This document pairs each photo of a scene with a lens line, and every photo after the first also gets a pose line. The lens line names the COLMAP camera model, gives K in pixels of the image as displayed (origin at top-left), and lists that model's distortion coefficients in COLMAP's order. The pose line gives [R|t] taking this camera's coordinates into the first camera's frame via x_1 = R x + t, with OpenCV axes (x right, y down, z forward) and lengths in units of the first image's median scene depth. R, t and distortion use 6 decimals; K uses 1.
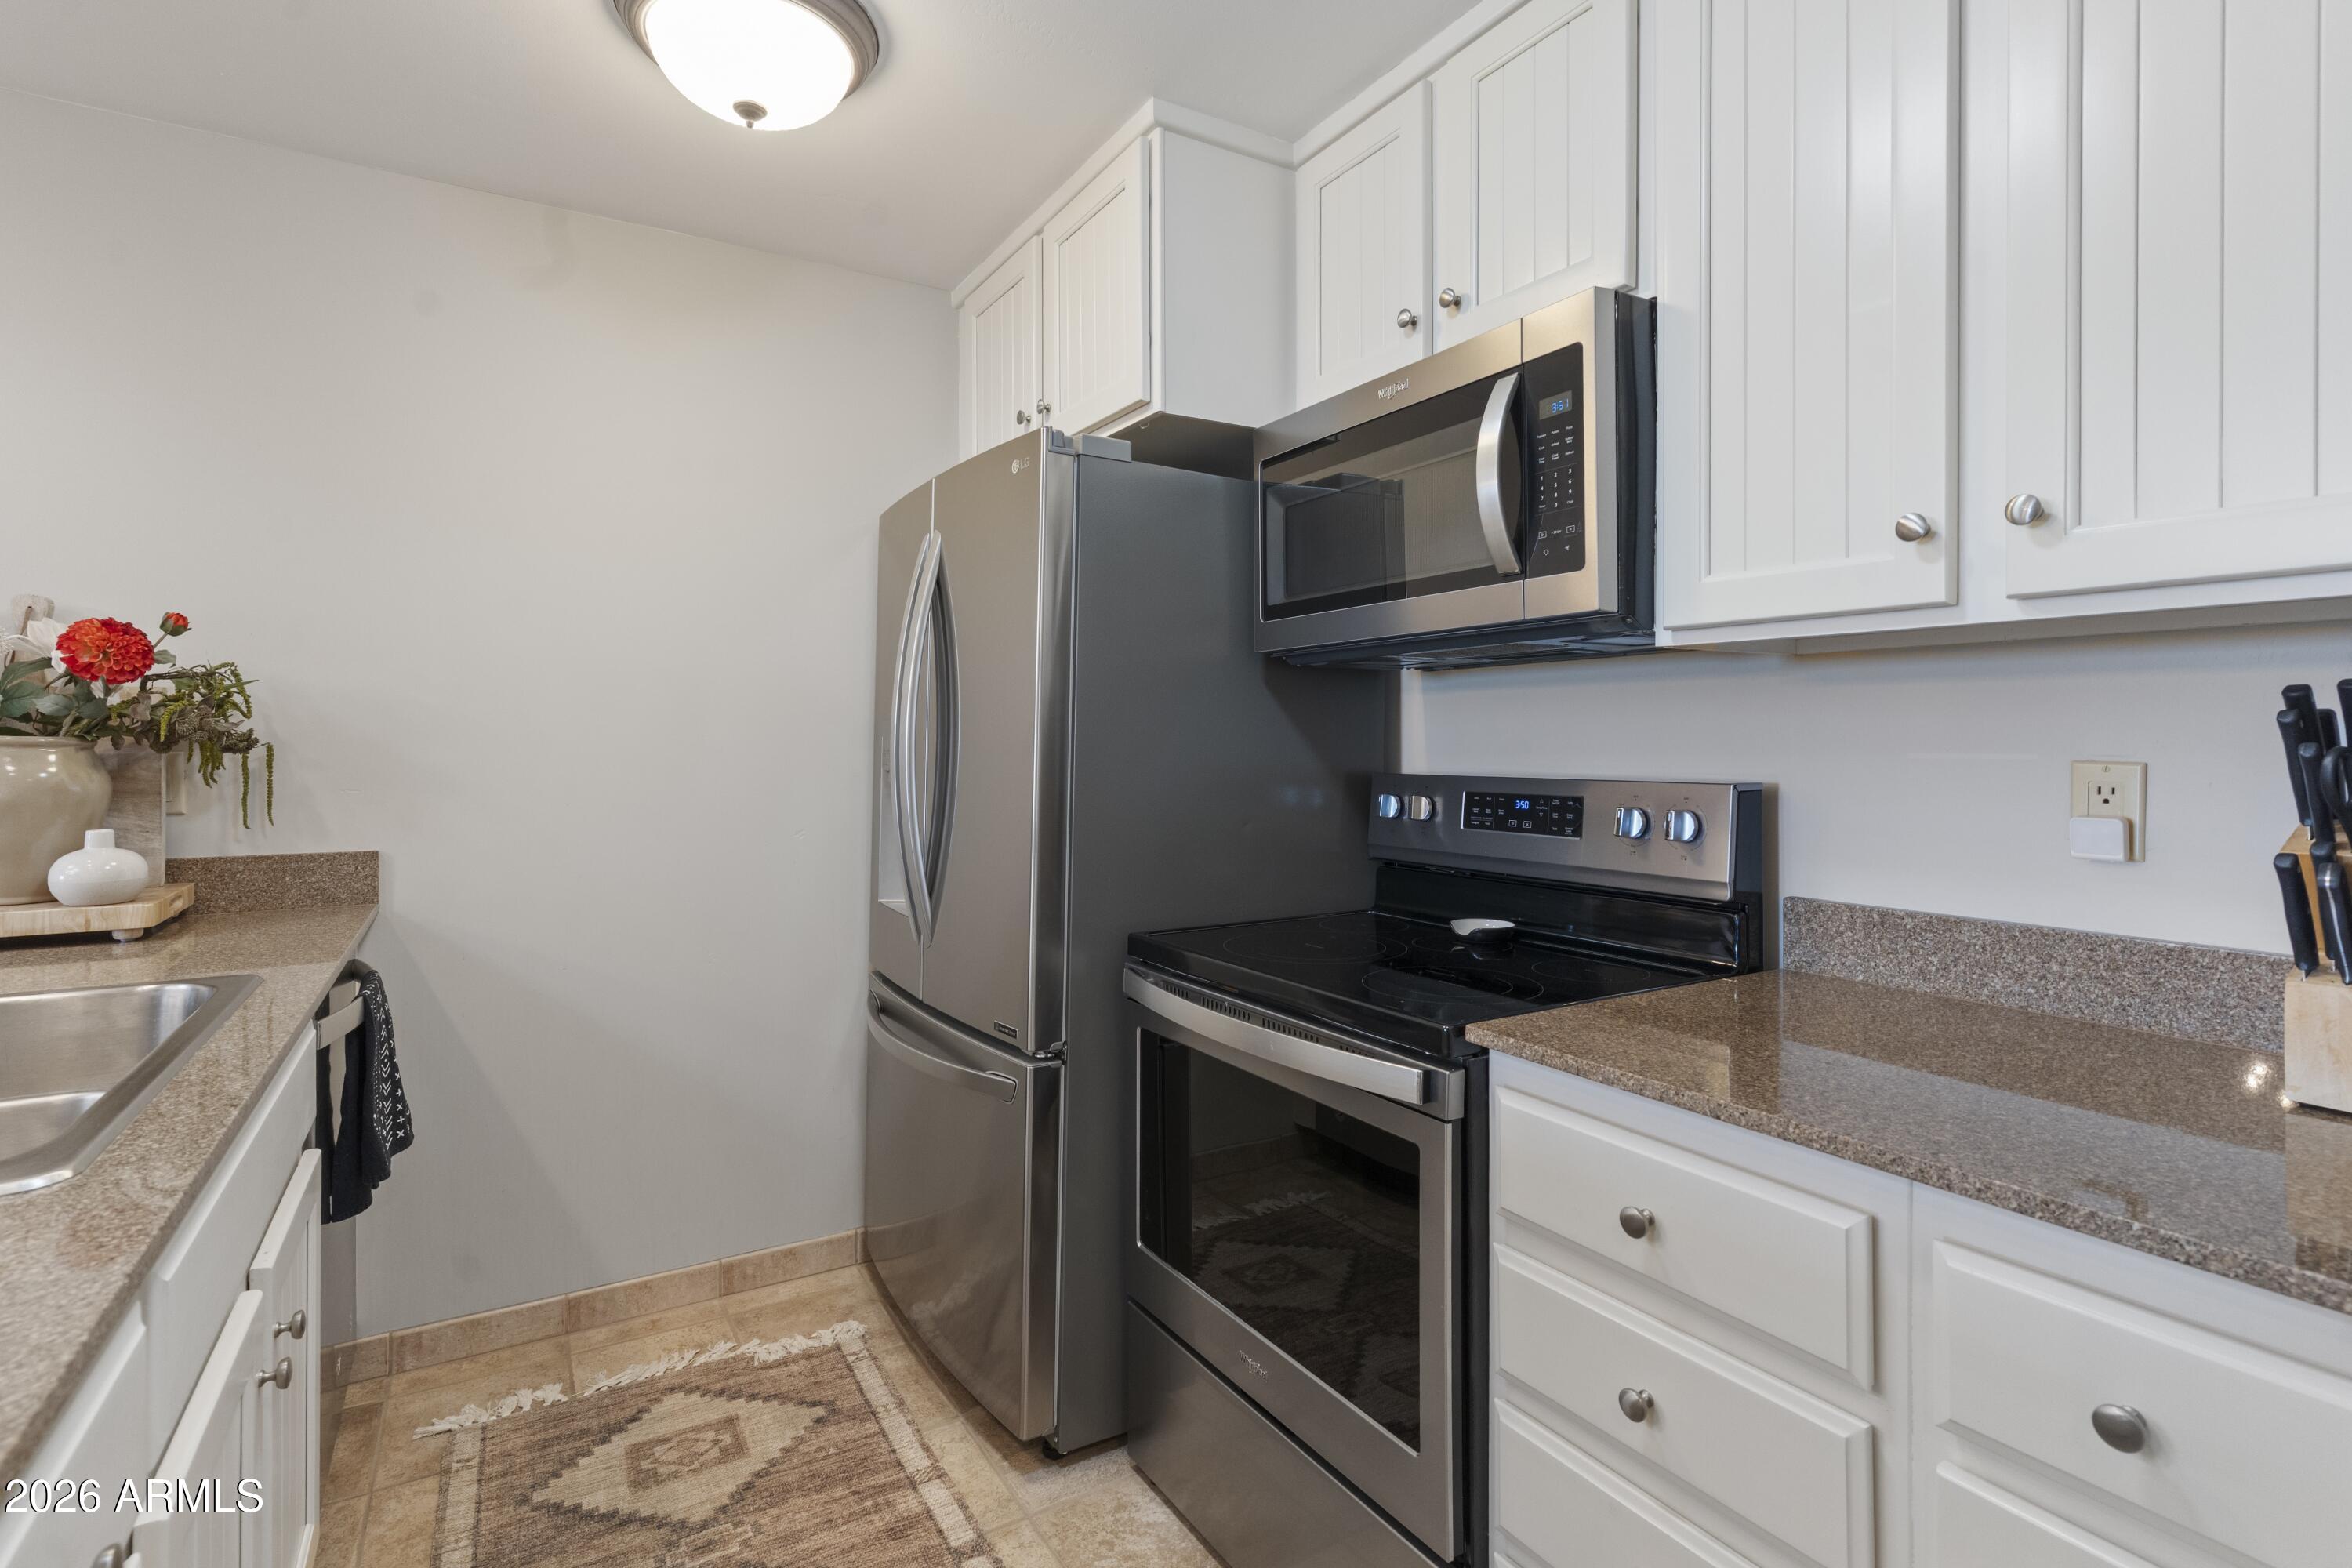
lens RADIAL K [[1126.9, 0, 1170.1], [0, 1126.9, 744.8], [0, 0, 1]] dist [0.000866, -0.000081]
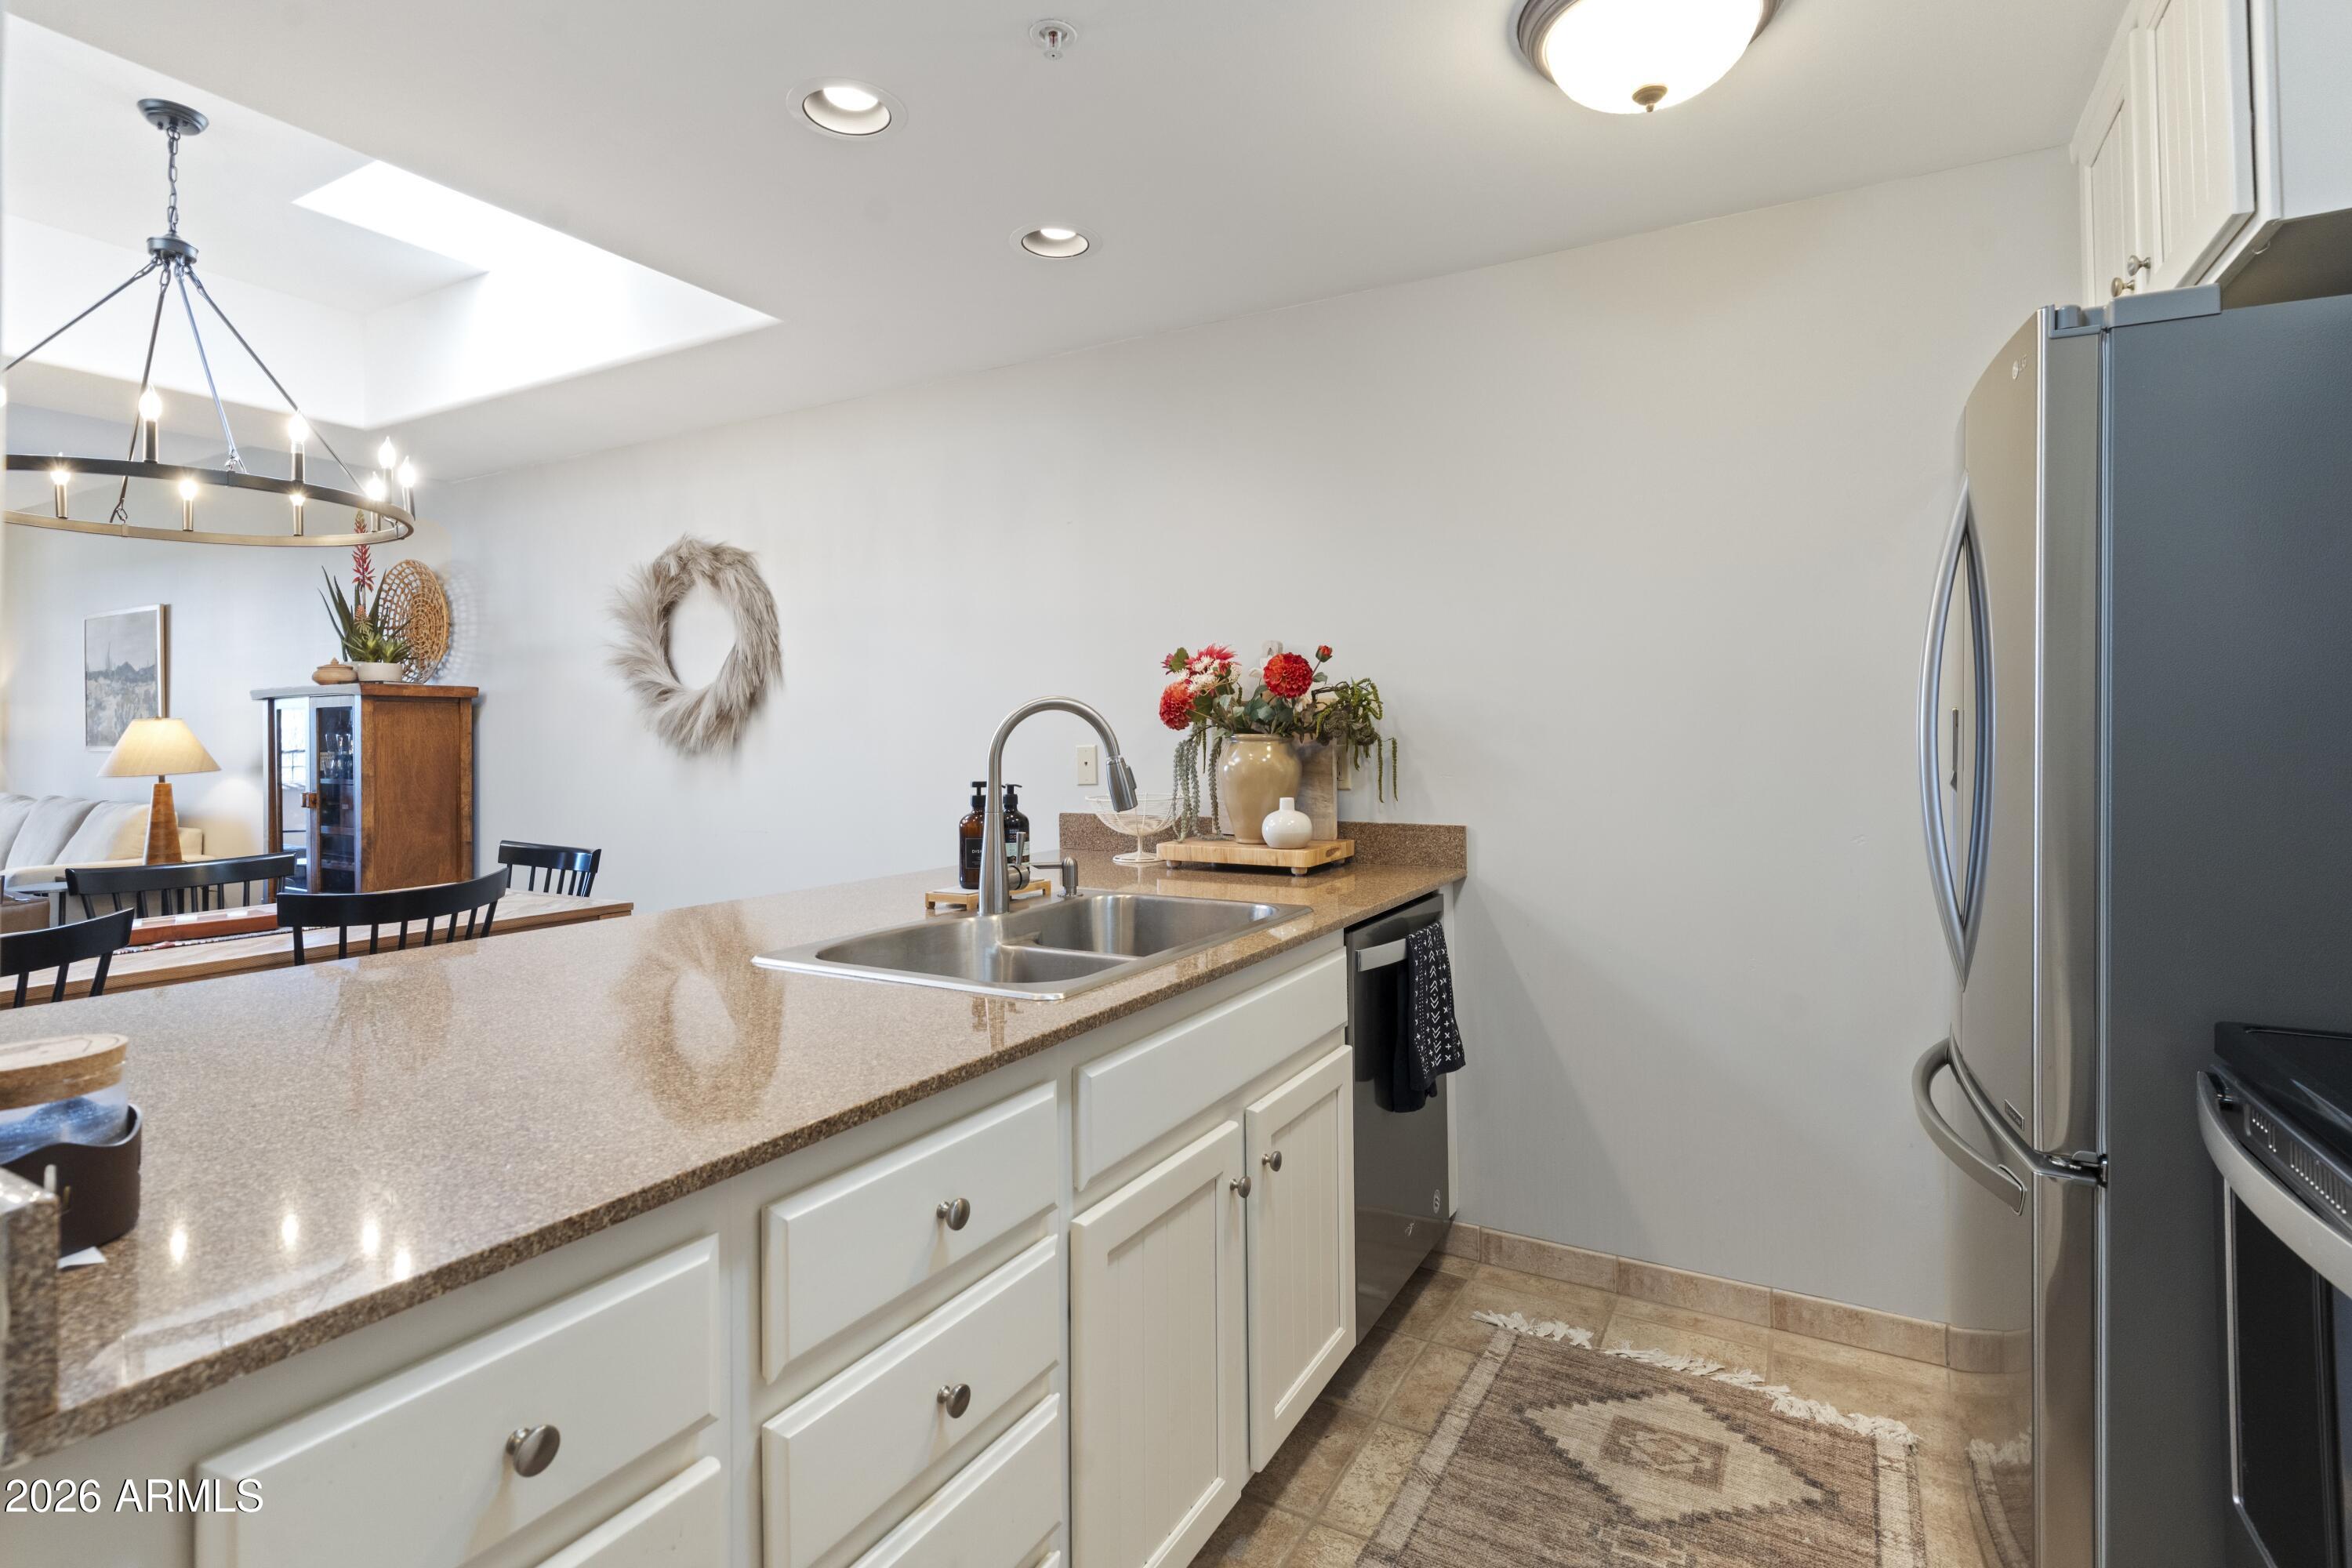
lens RADIAL K [[1136.7, 0, 1174.3], [0, 1136.7, 725.0], [0, 0, 1]] dist [-0.000551, 0.000897]
pose [[0.489949, -0.012264, -0.871665, 0.232518], [0.002160, 0.999915, -0.012854, -0.000271], [0.871748, 0.004415, 0.489934, 0.127423]]
